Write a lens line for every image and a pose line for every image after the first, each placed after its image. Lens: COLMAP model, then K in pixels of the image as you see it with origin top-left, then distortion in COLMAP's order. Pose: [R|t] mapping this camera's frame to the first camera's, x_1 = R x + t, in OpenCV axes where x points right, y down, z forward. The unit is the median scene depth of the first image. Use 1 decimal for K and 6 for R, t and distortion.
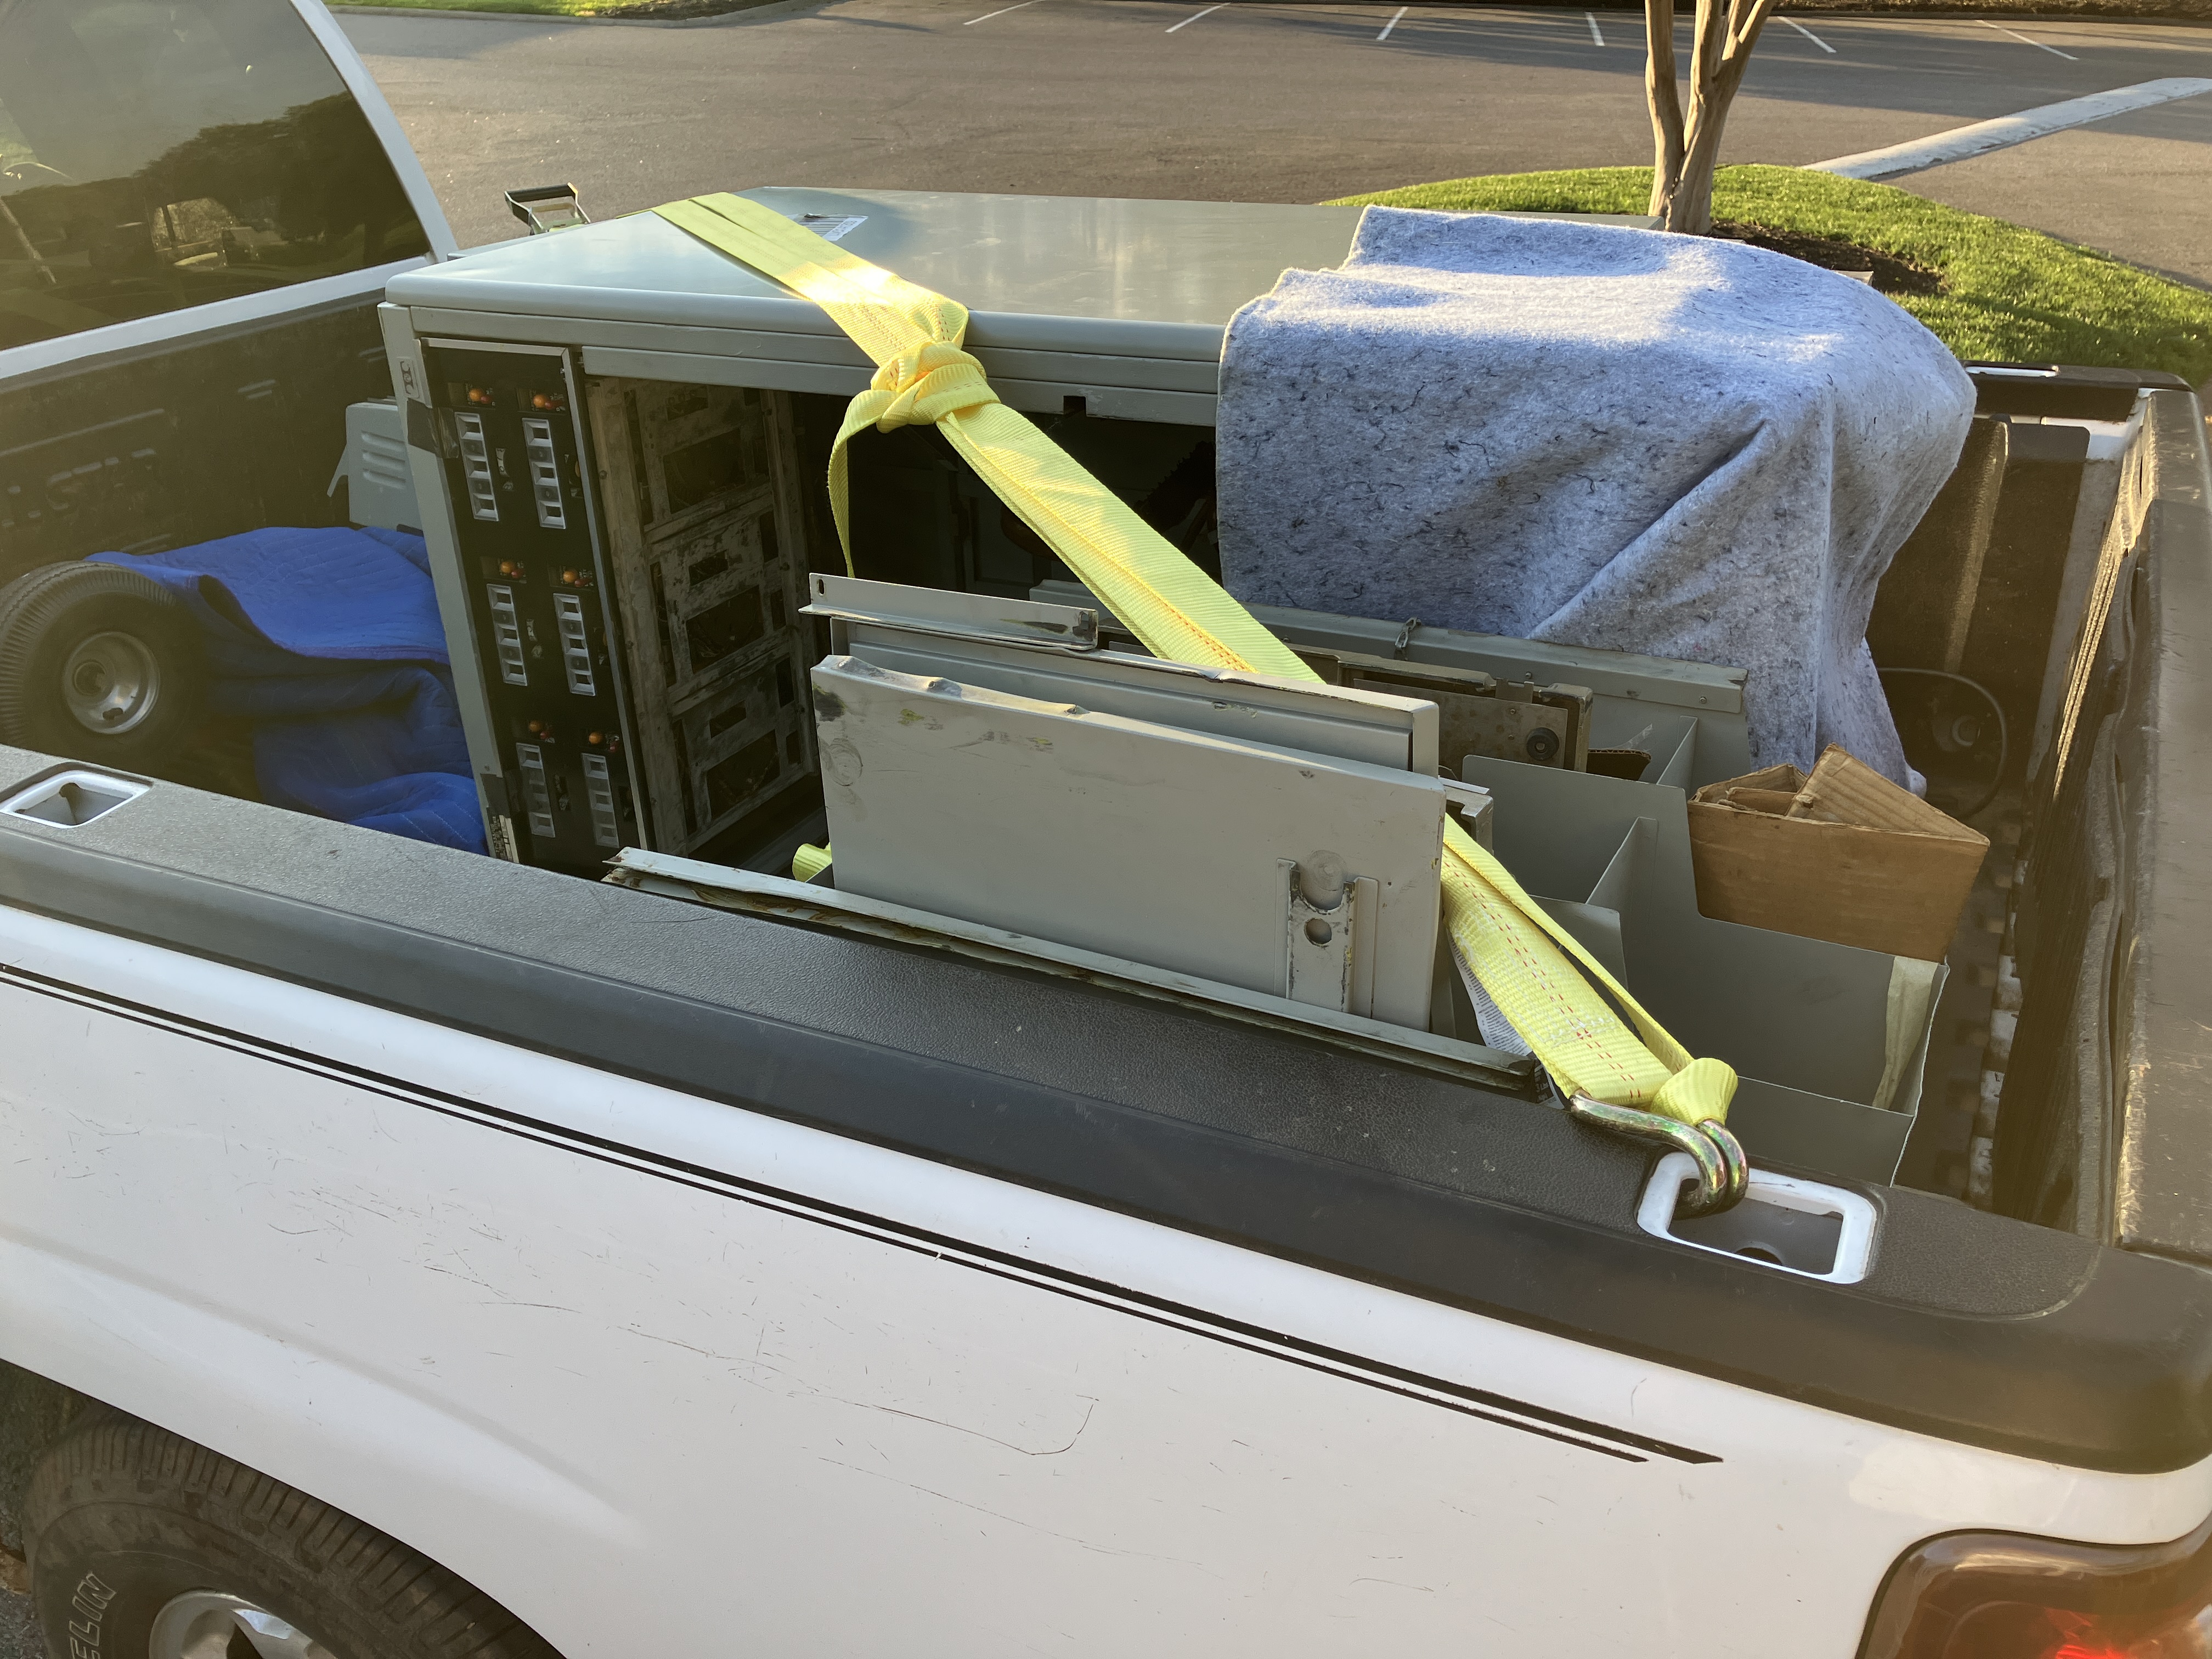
lens RADIAL K [[1840.6, 0, 1102.3], [0, 1840.6, 844.8], [0, 0, 1]] dist [0.025772, -0.014721]
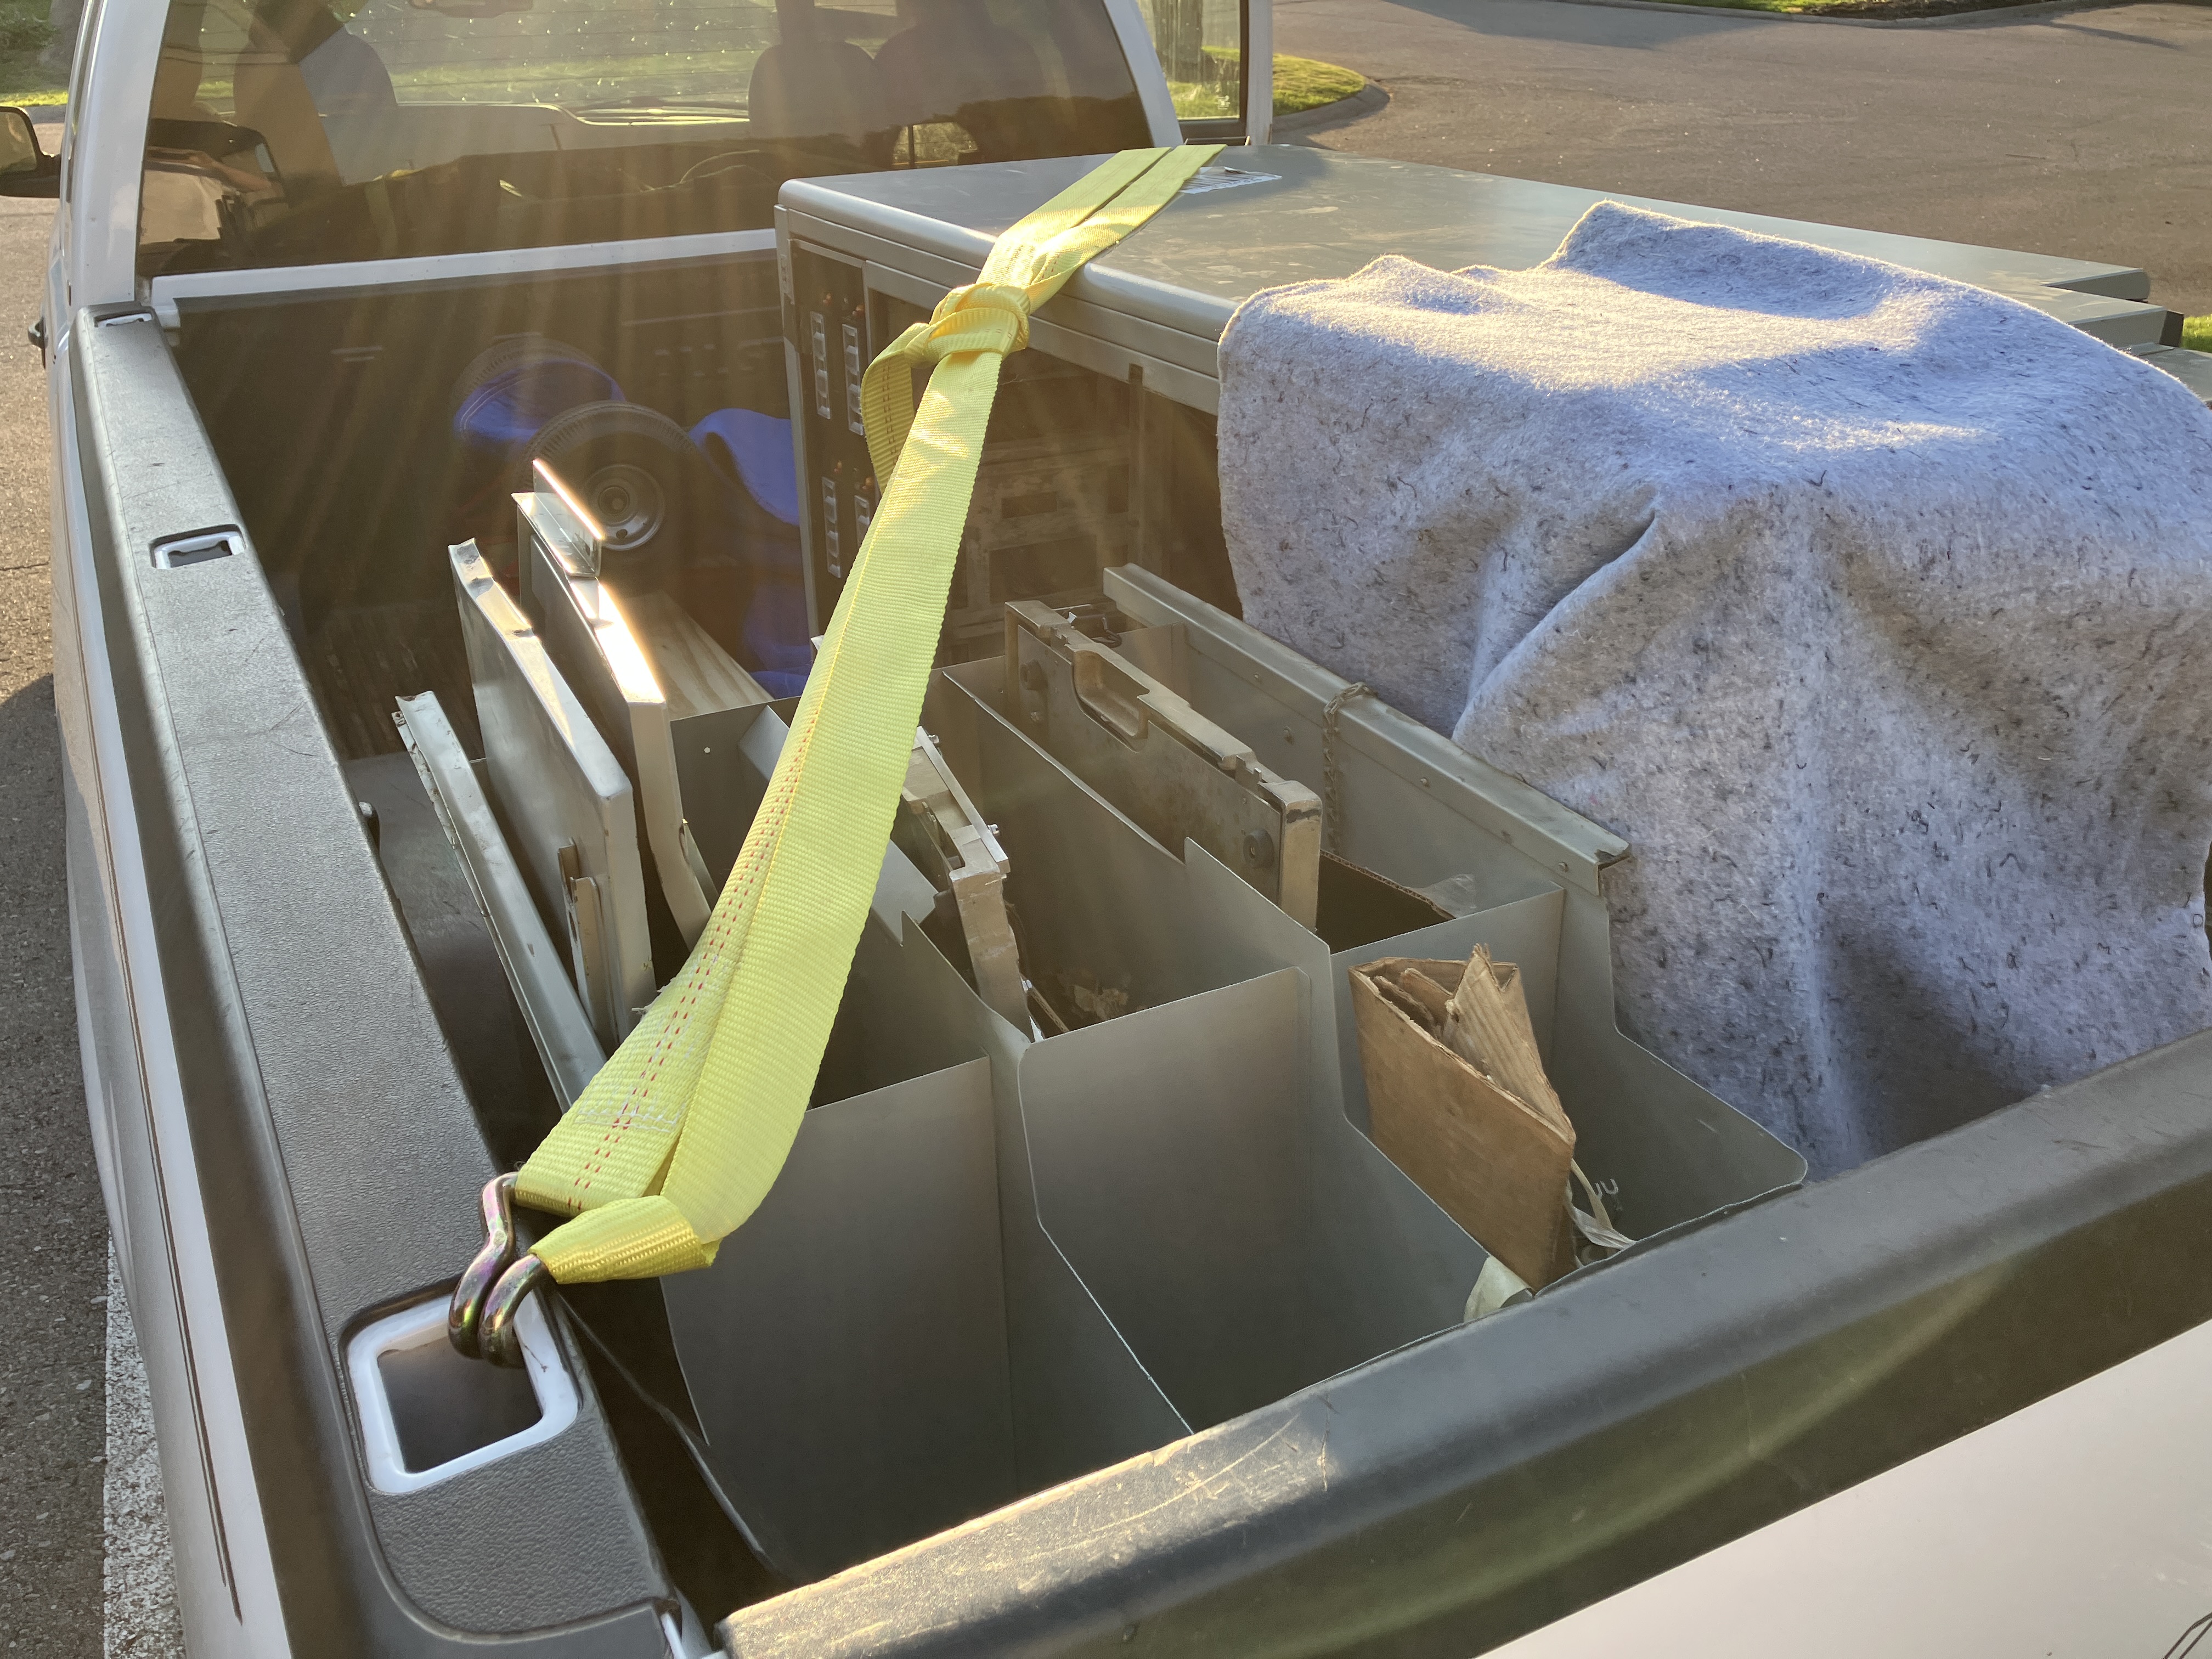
lens RADIAL K [[1840.6, 0, 1110.4], [0, 1840.6, 817.7], [0, 0, 1]] dist [0.025772, -0.014721]
pose [[0.817461, 0.271822, -0.507810, 0.539891], [-0.277385, 0.958454, 0.066515, -0.094315], [0.504792, 0.086486, 0.858898, 0.253626]]
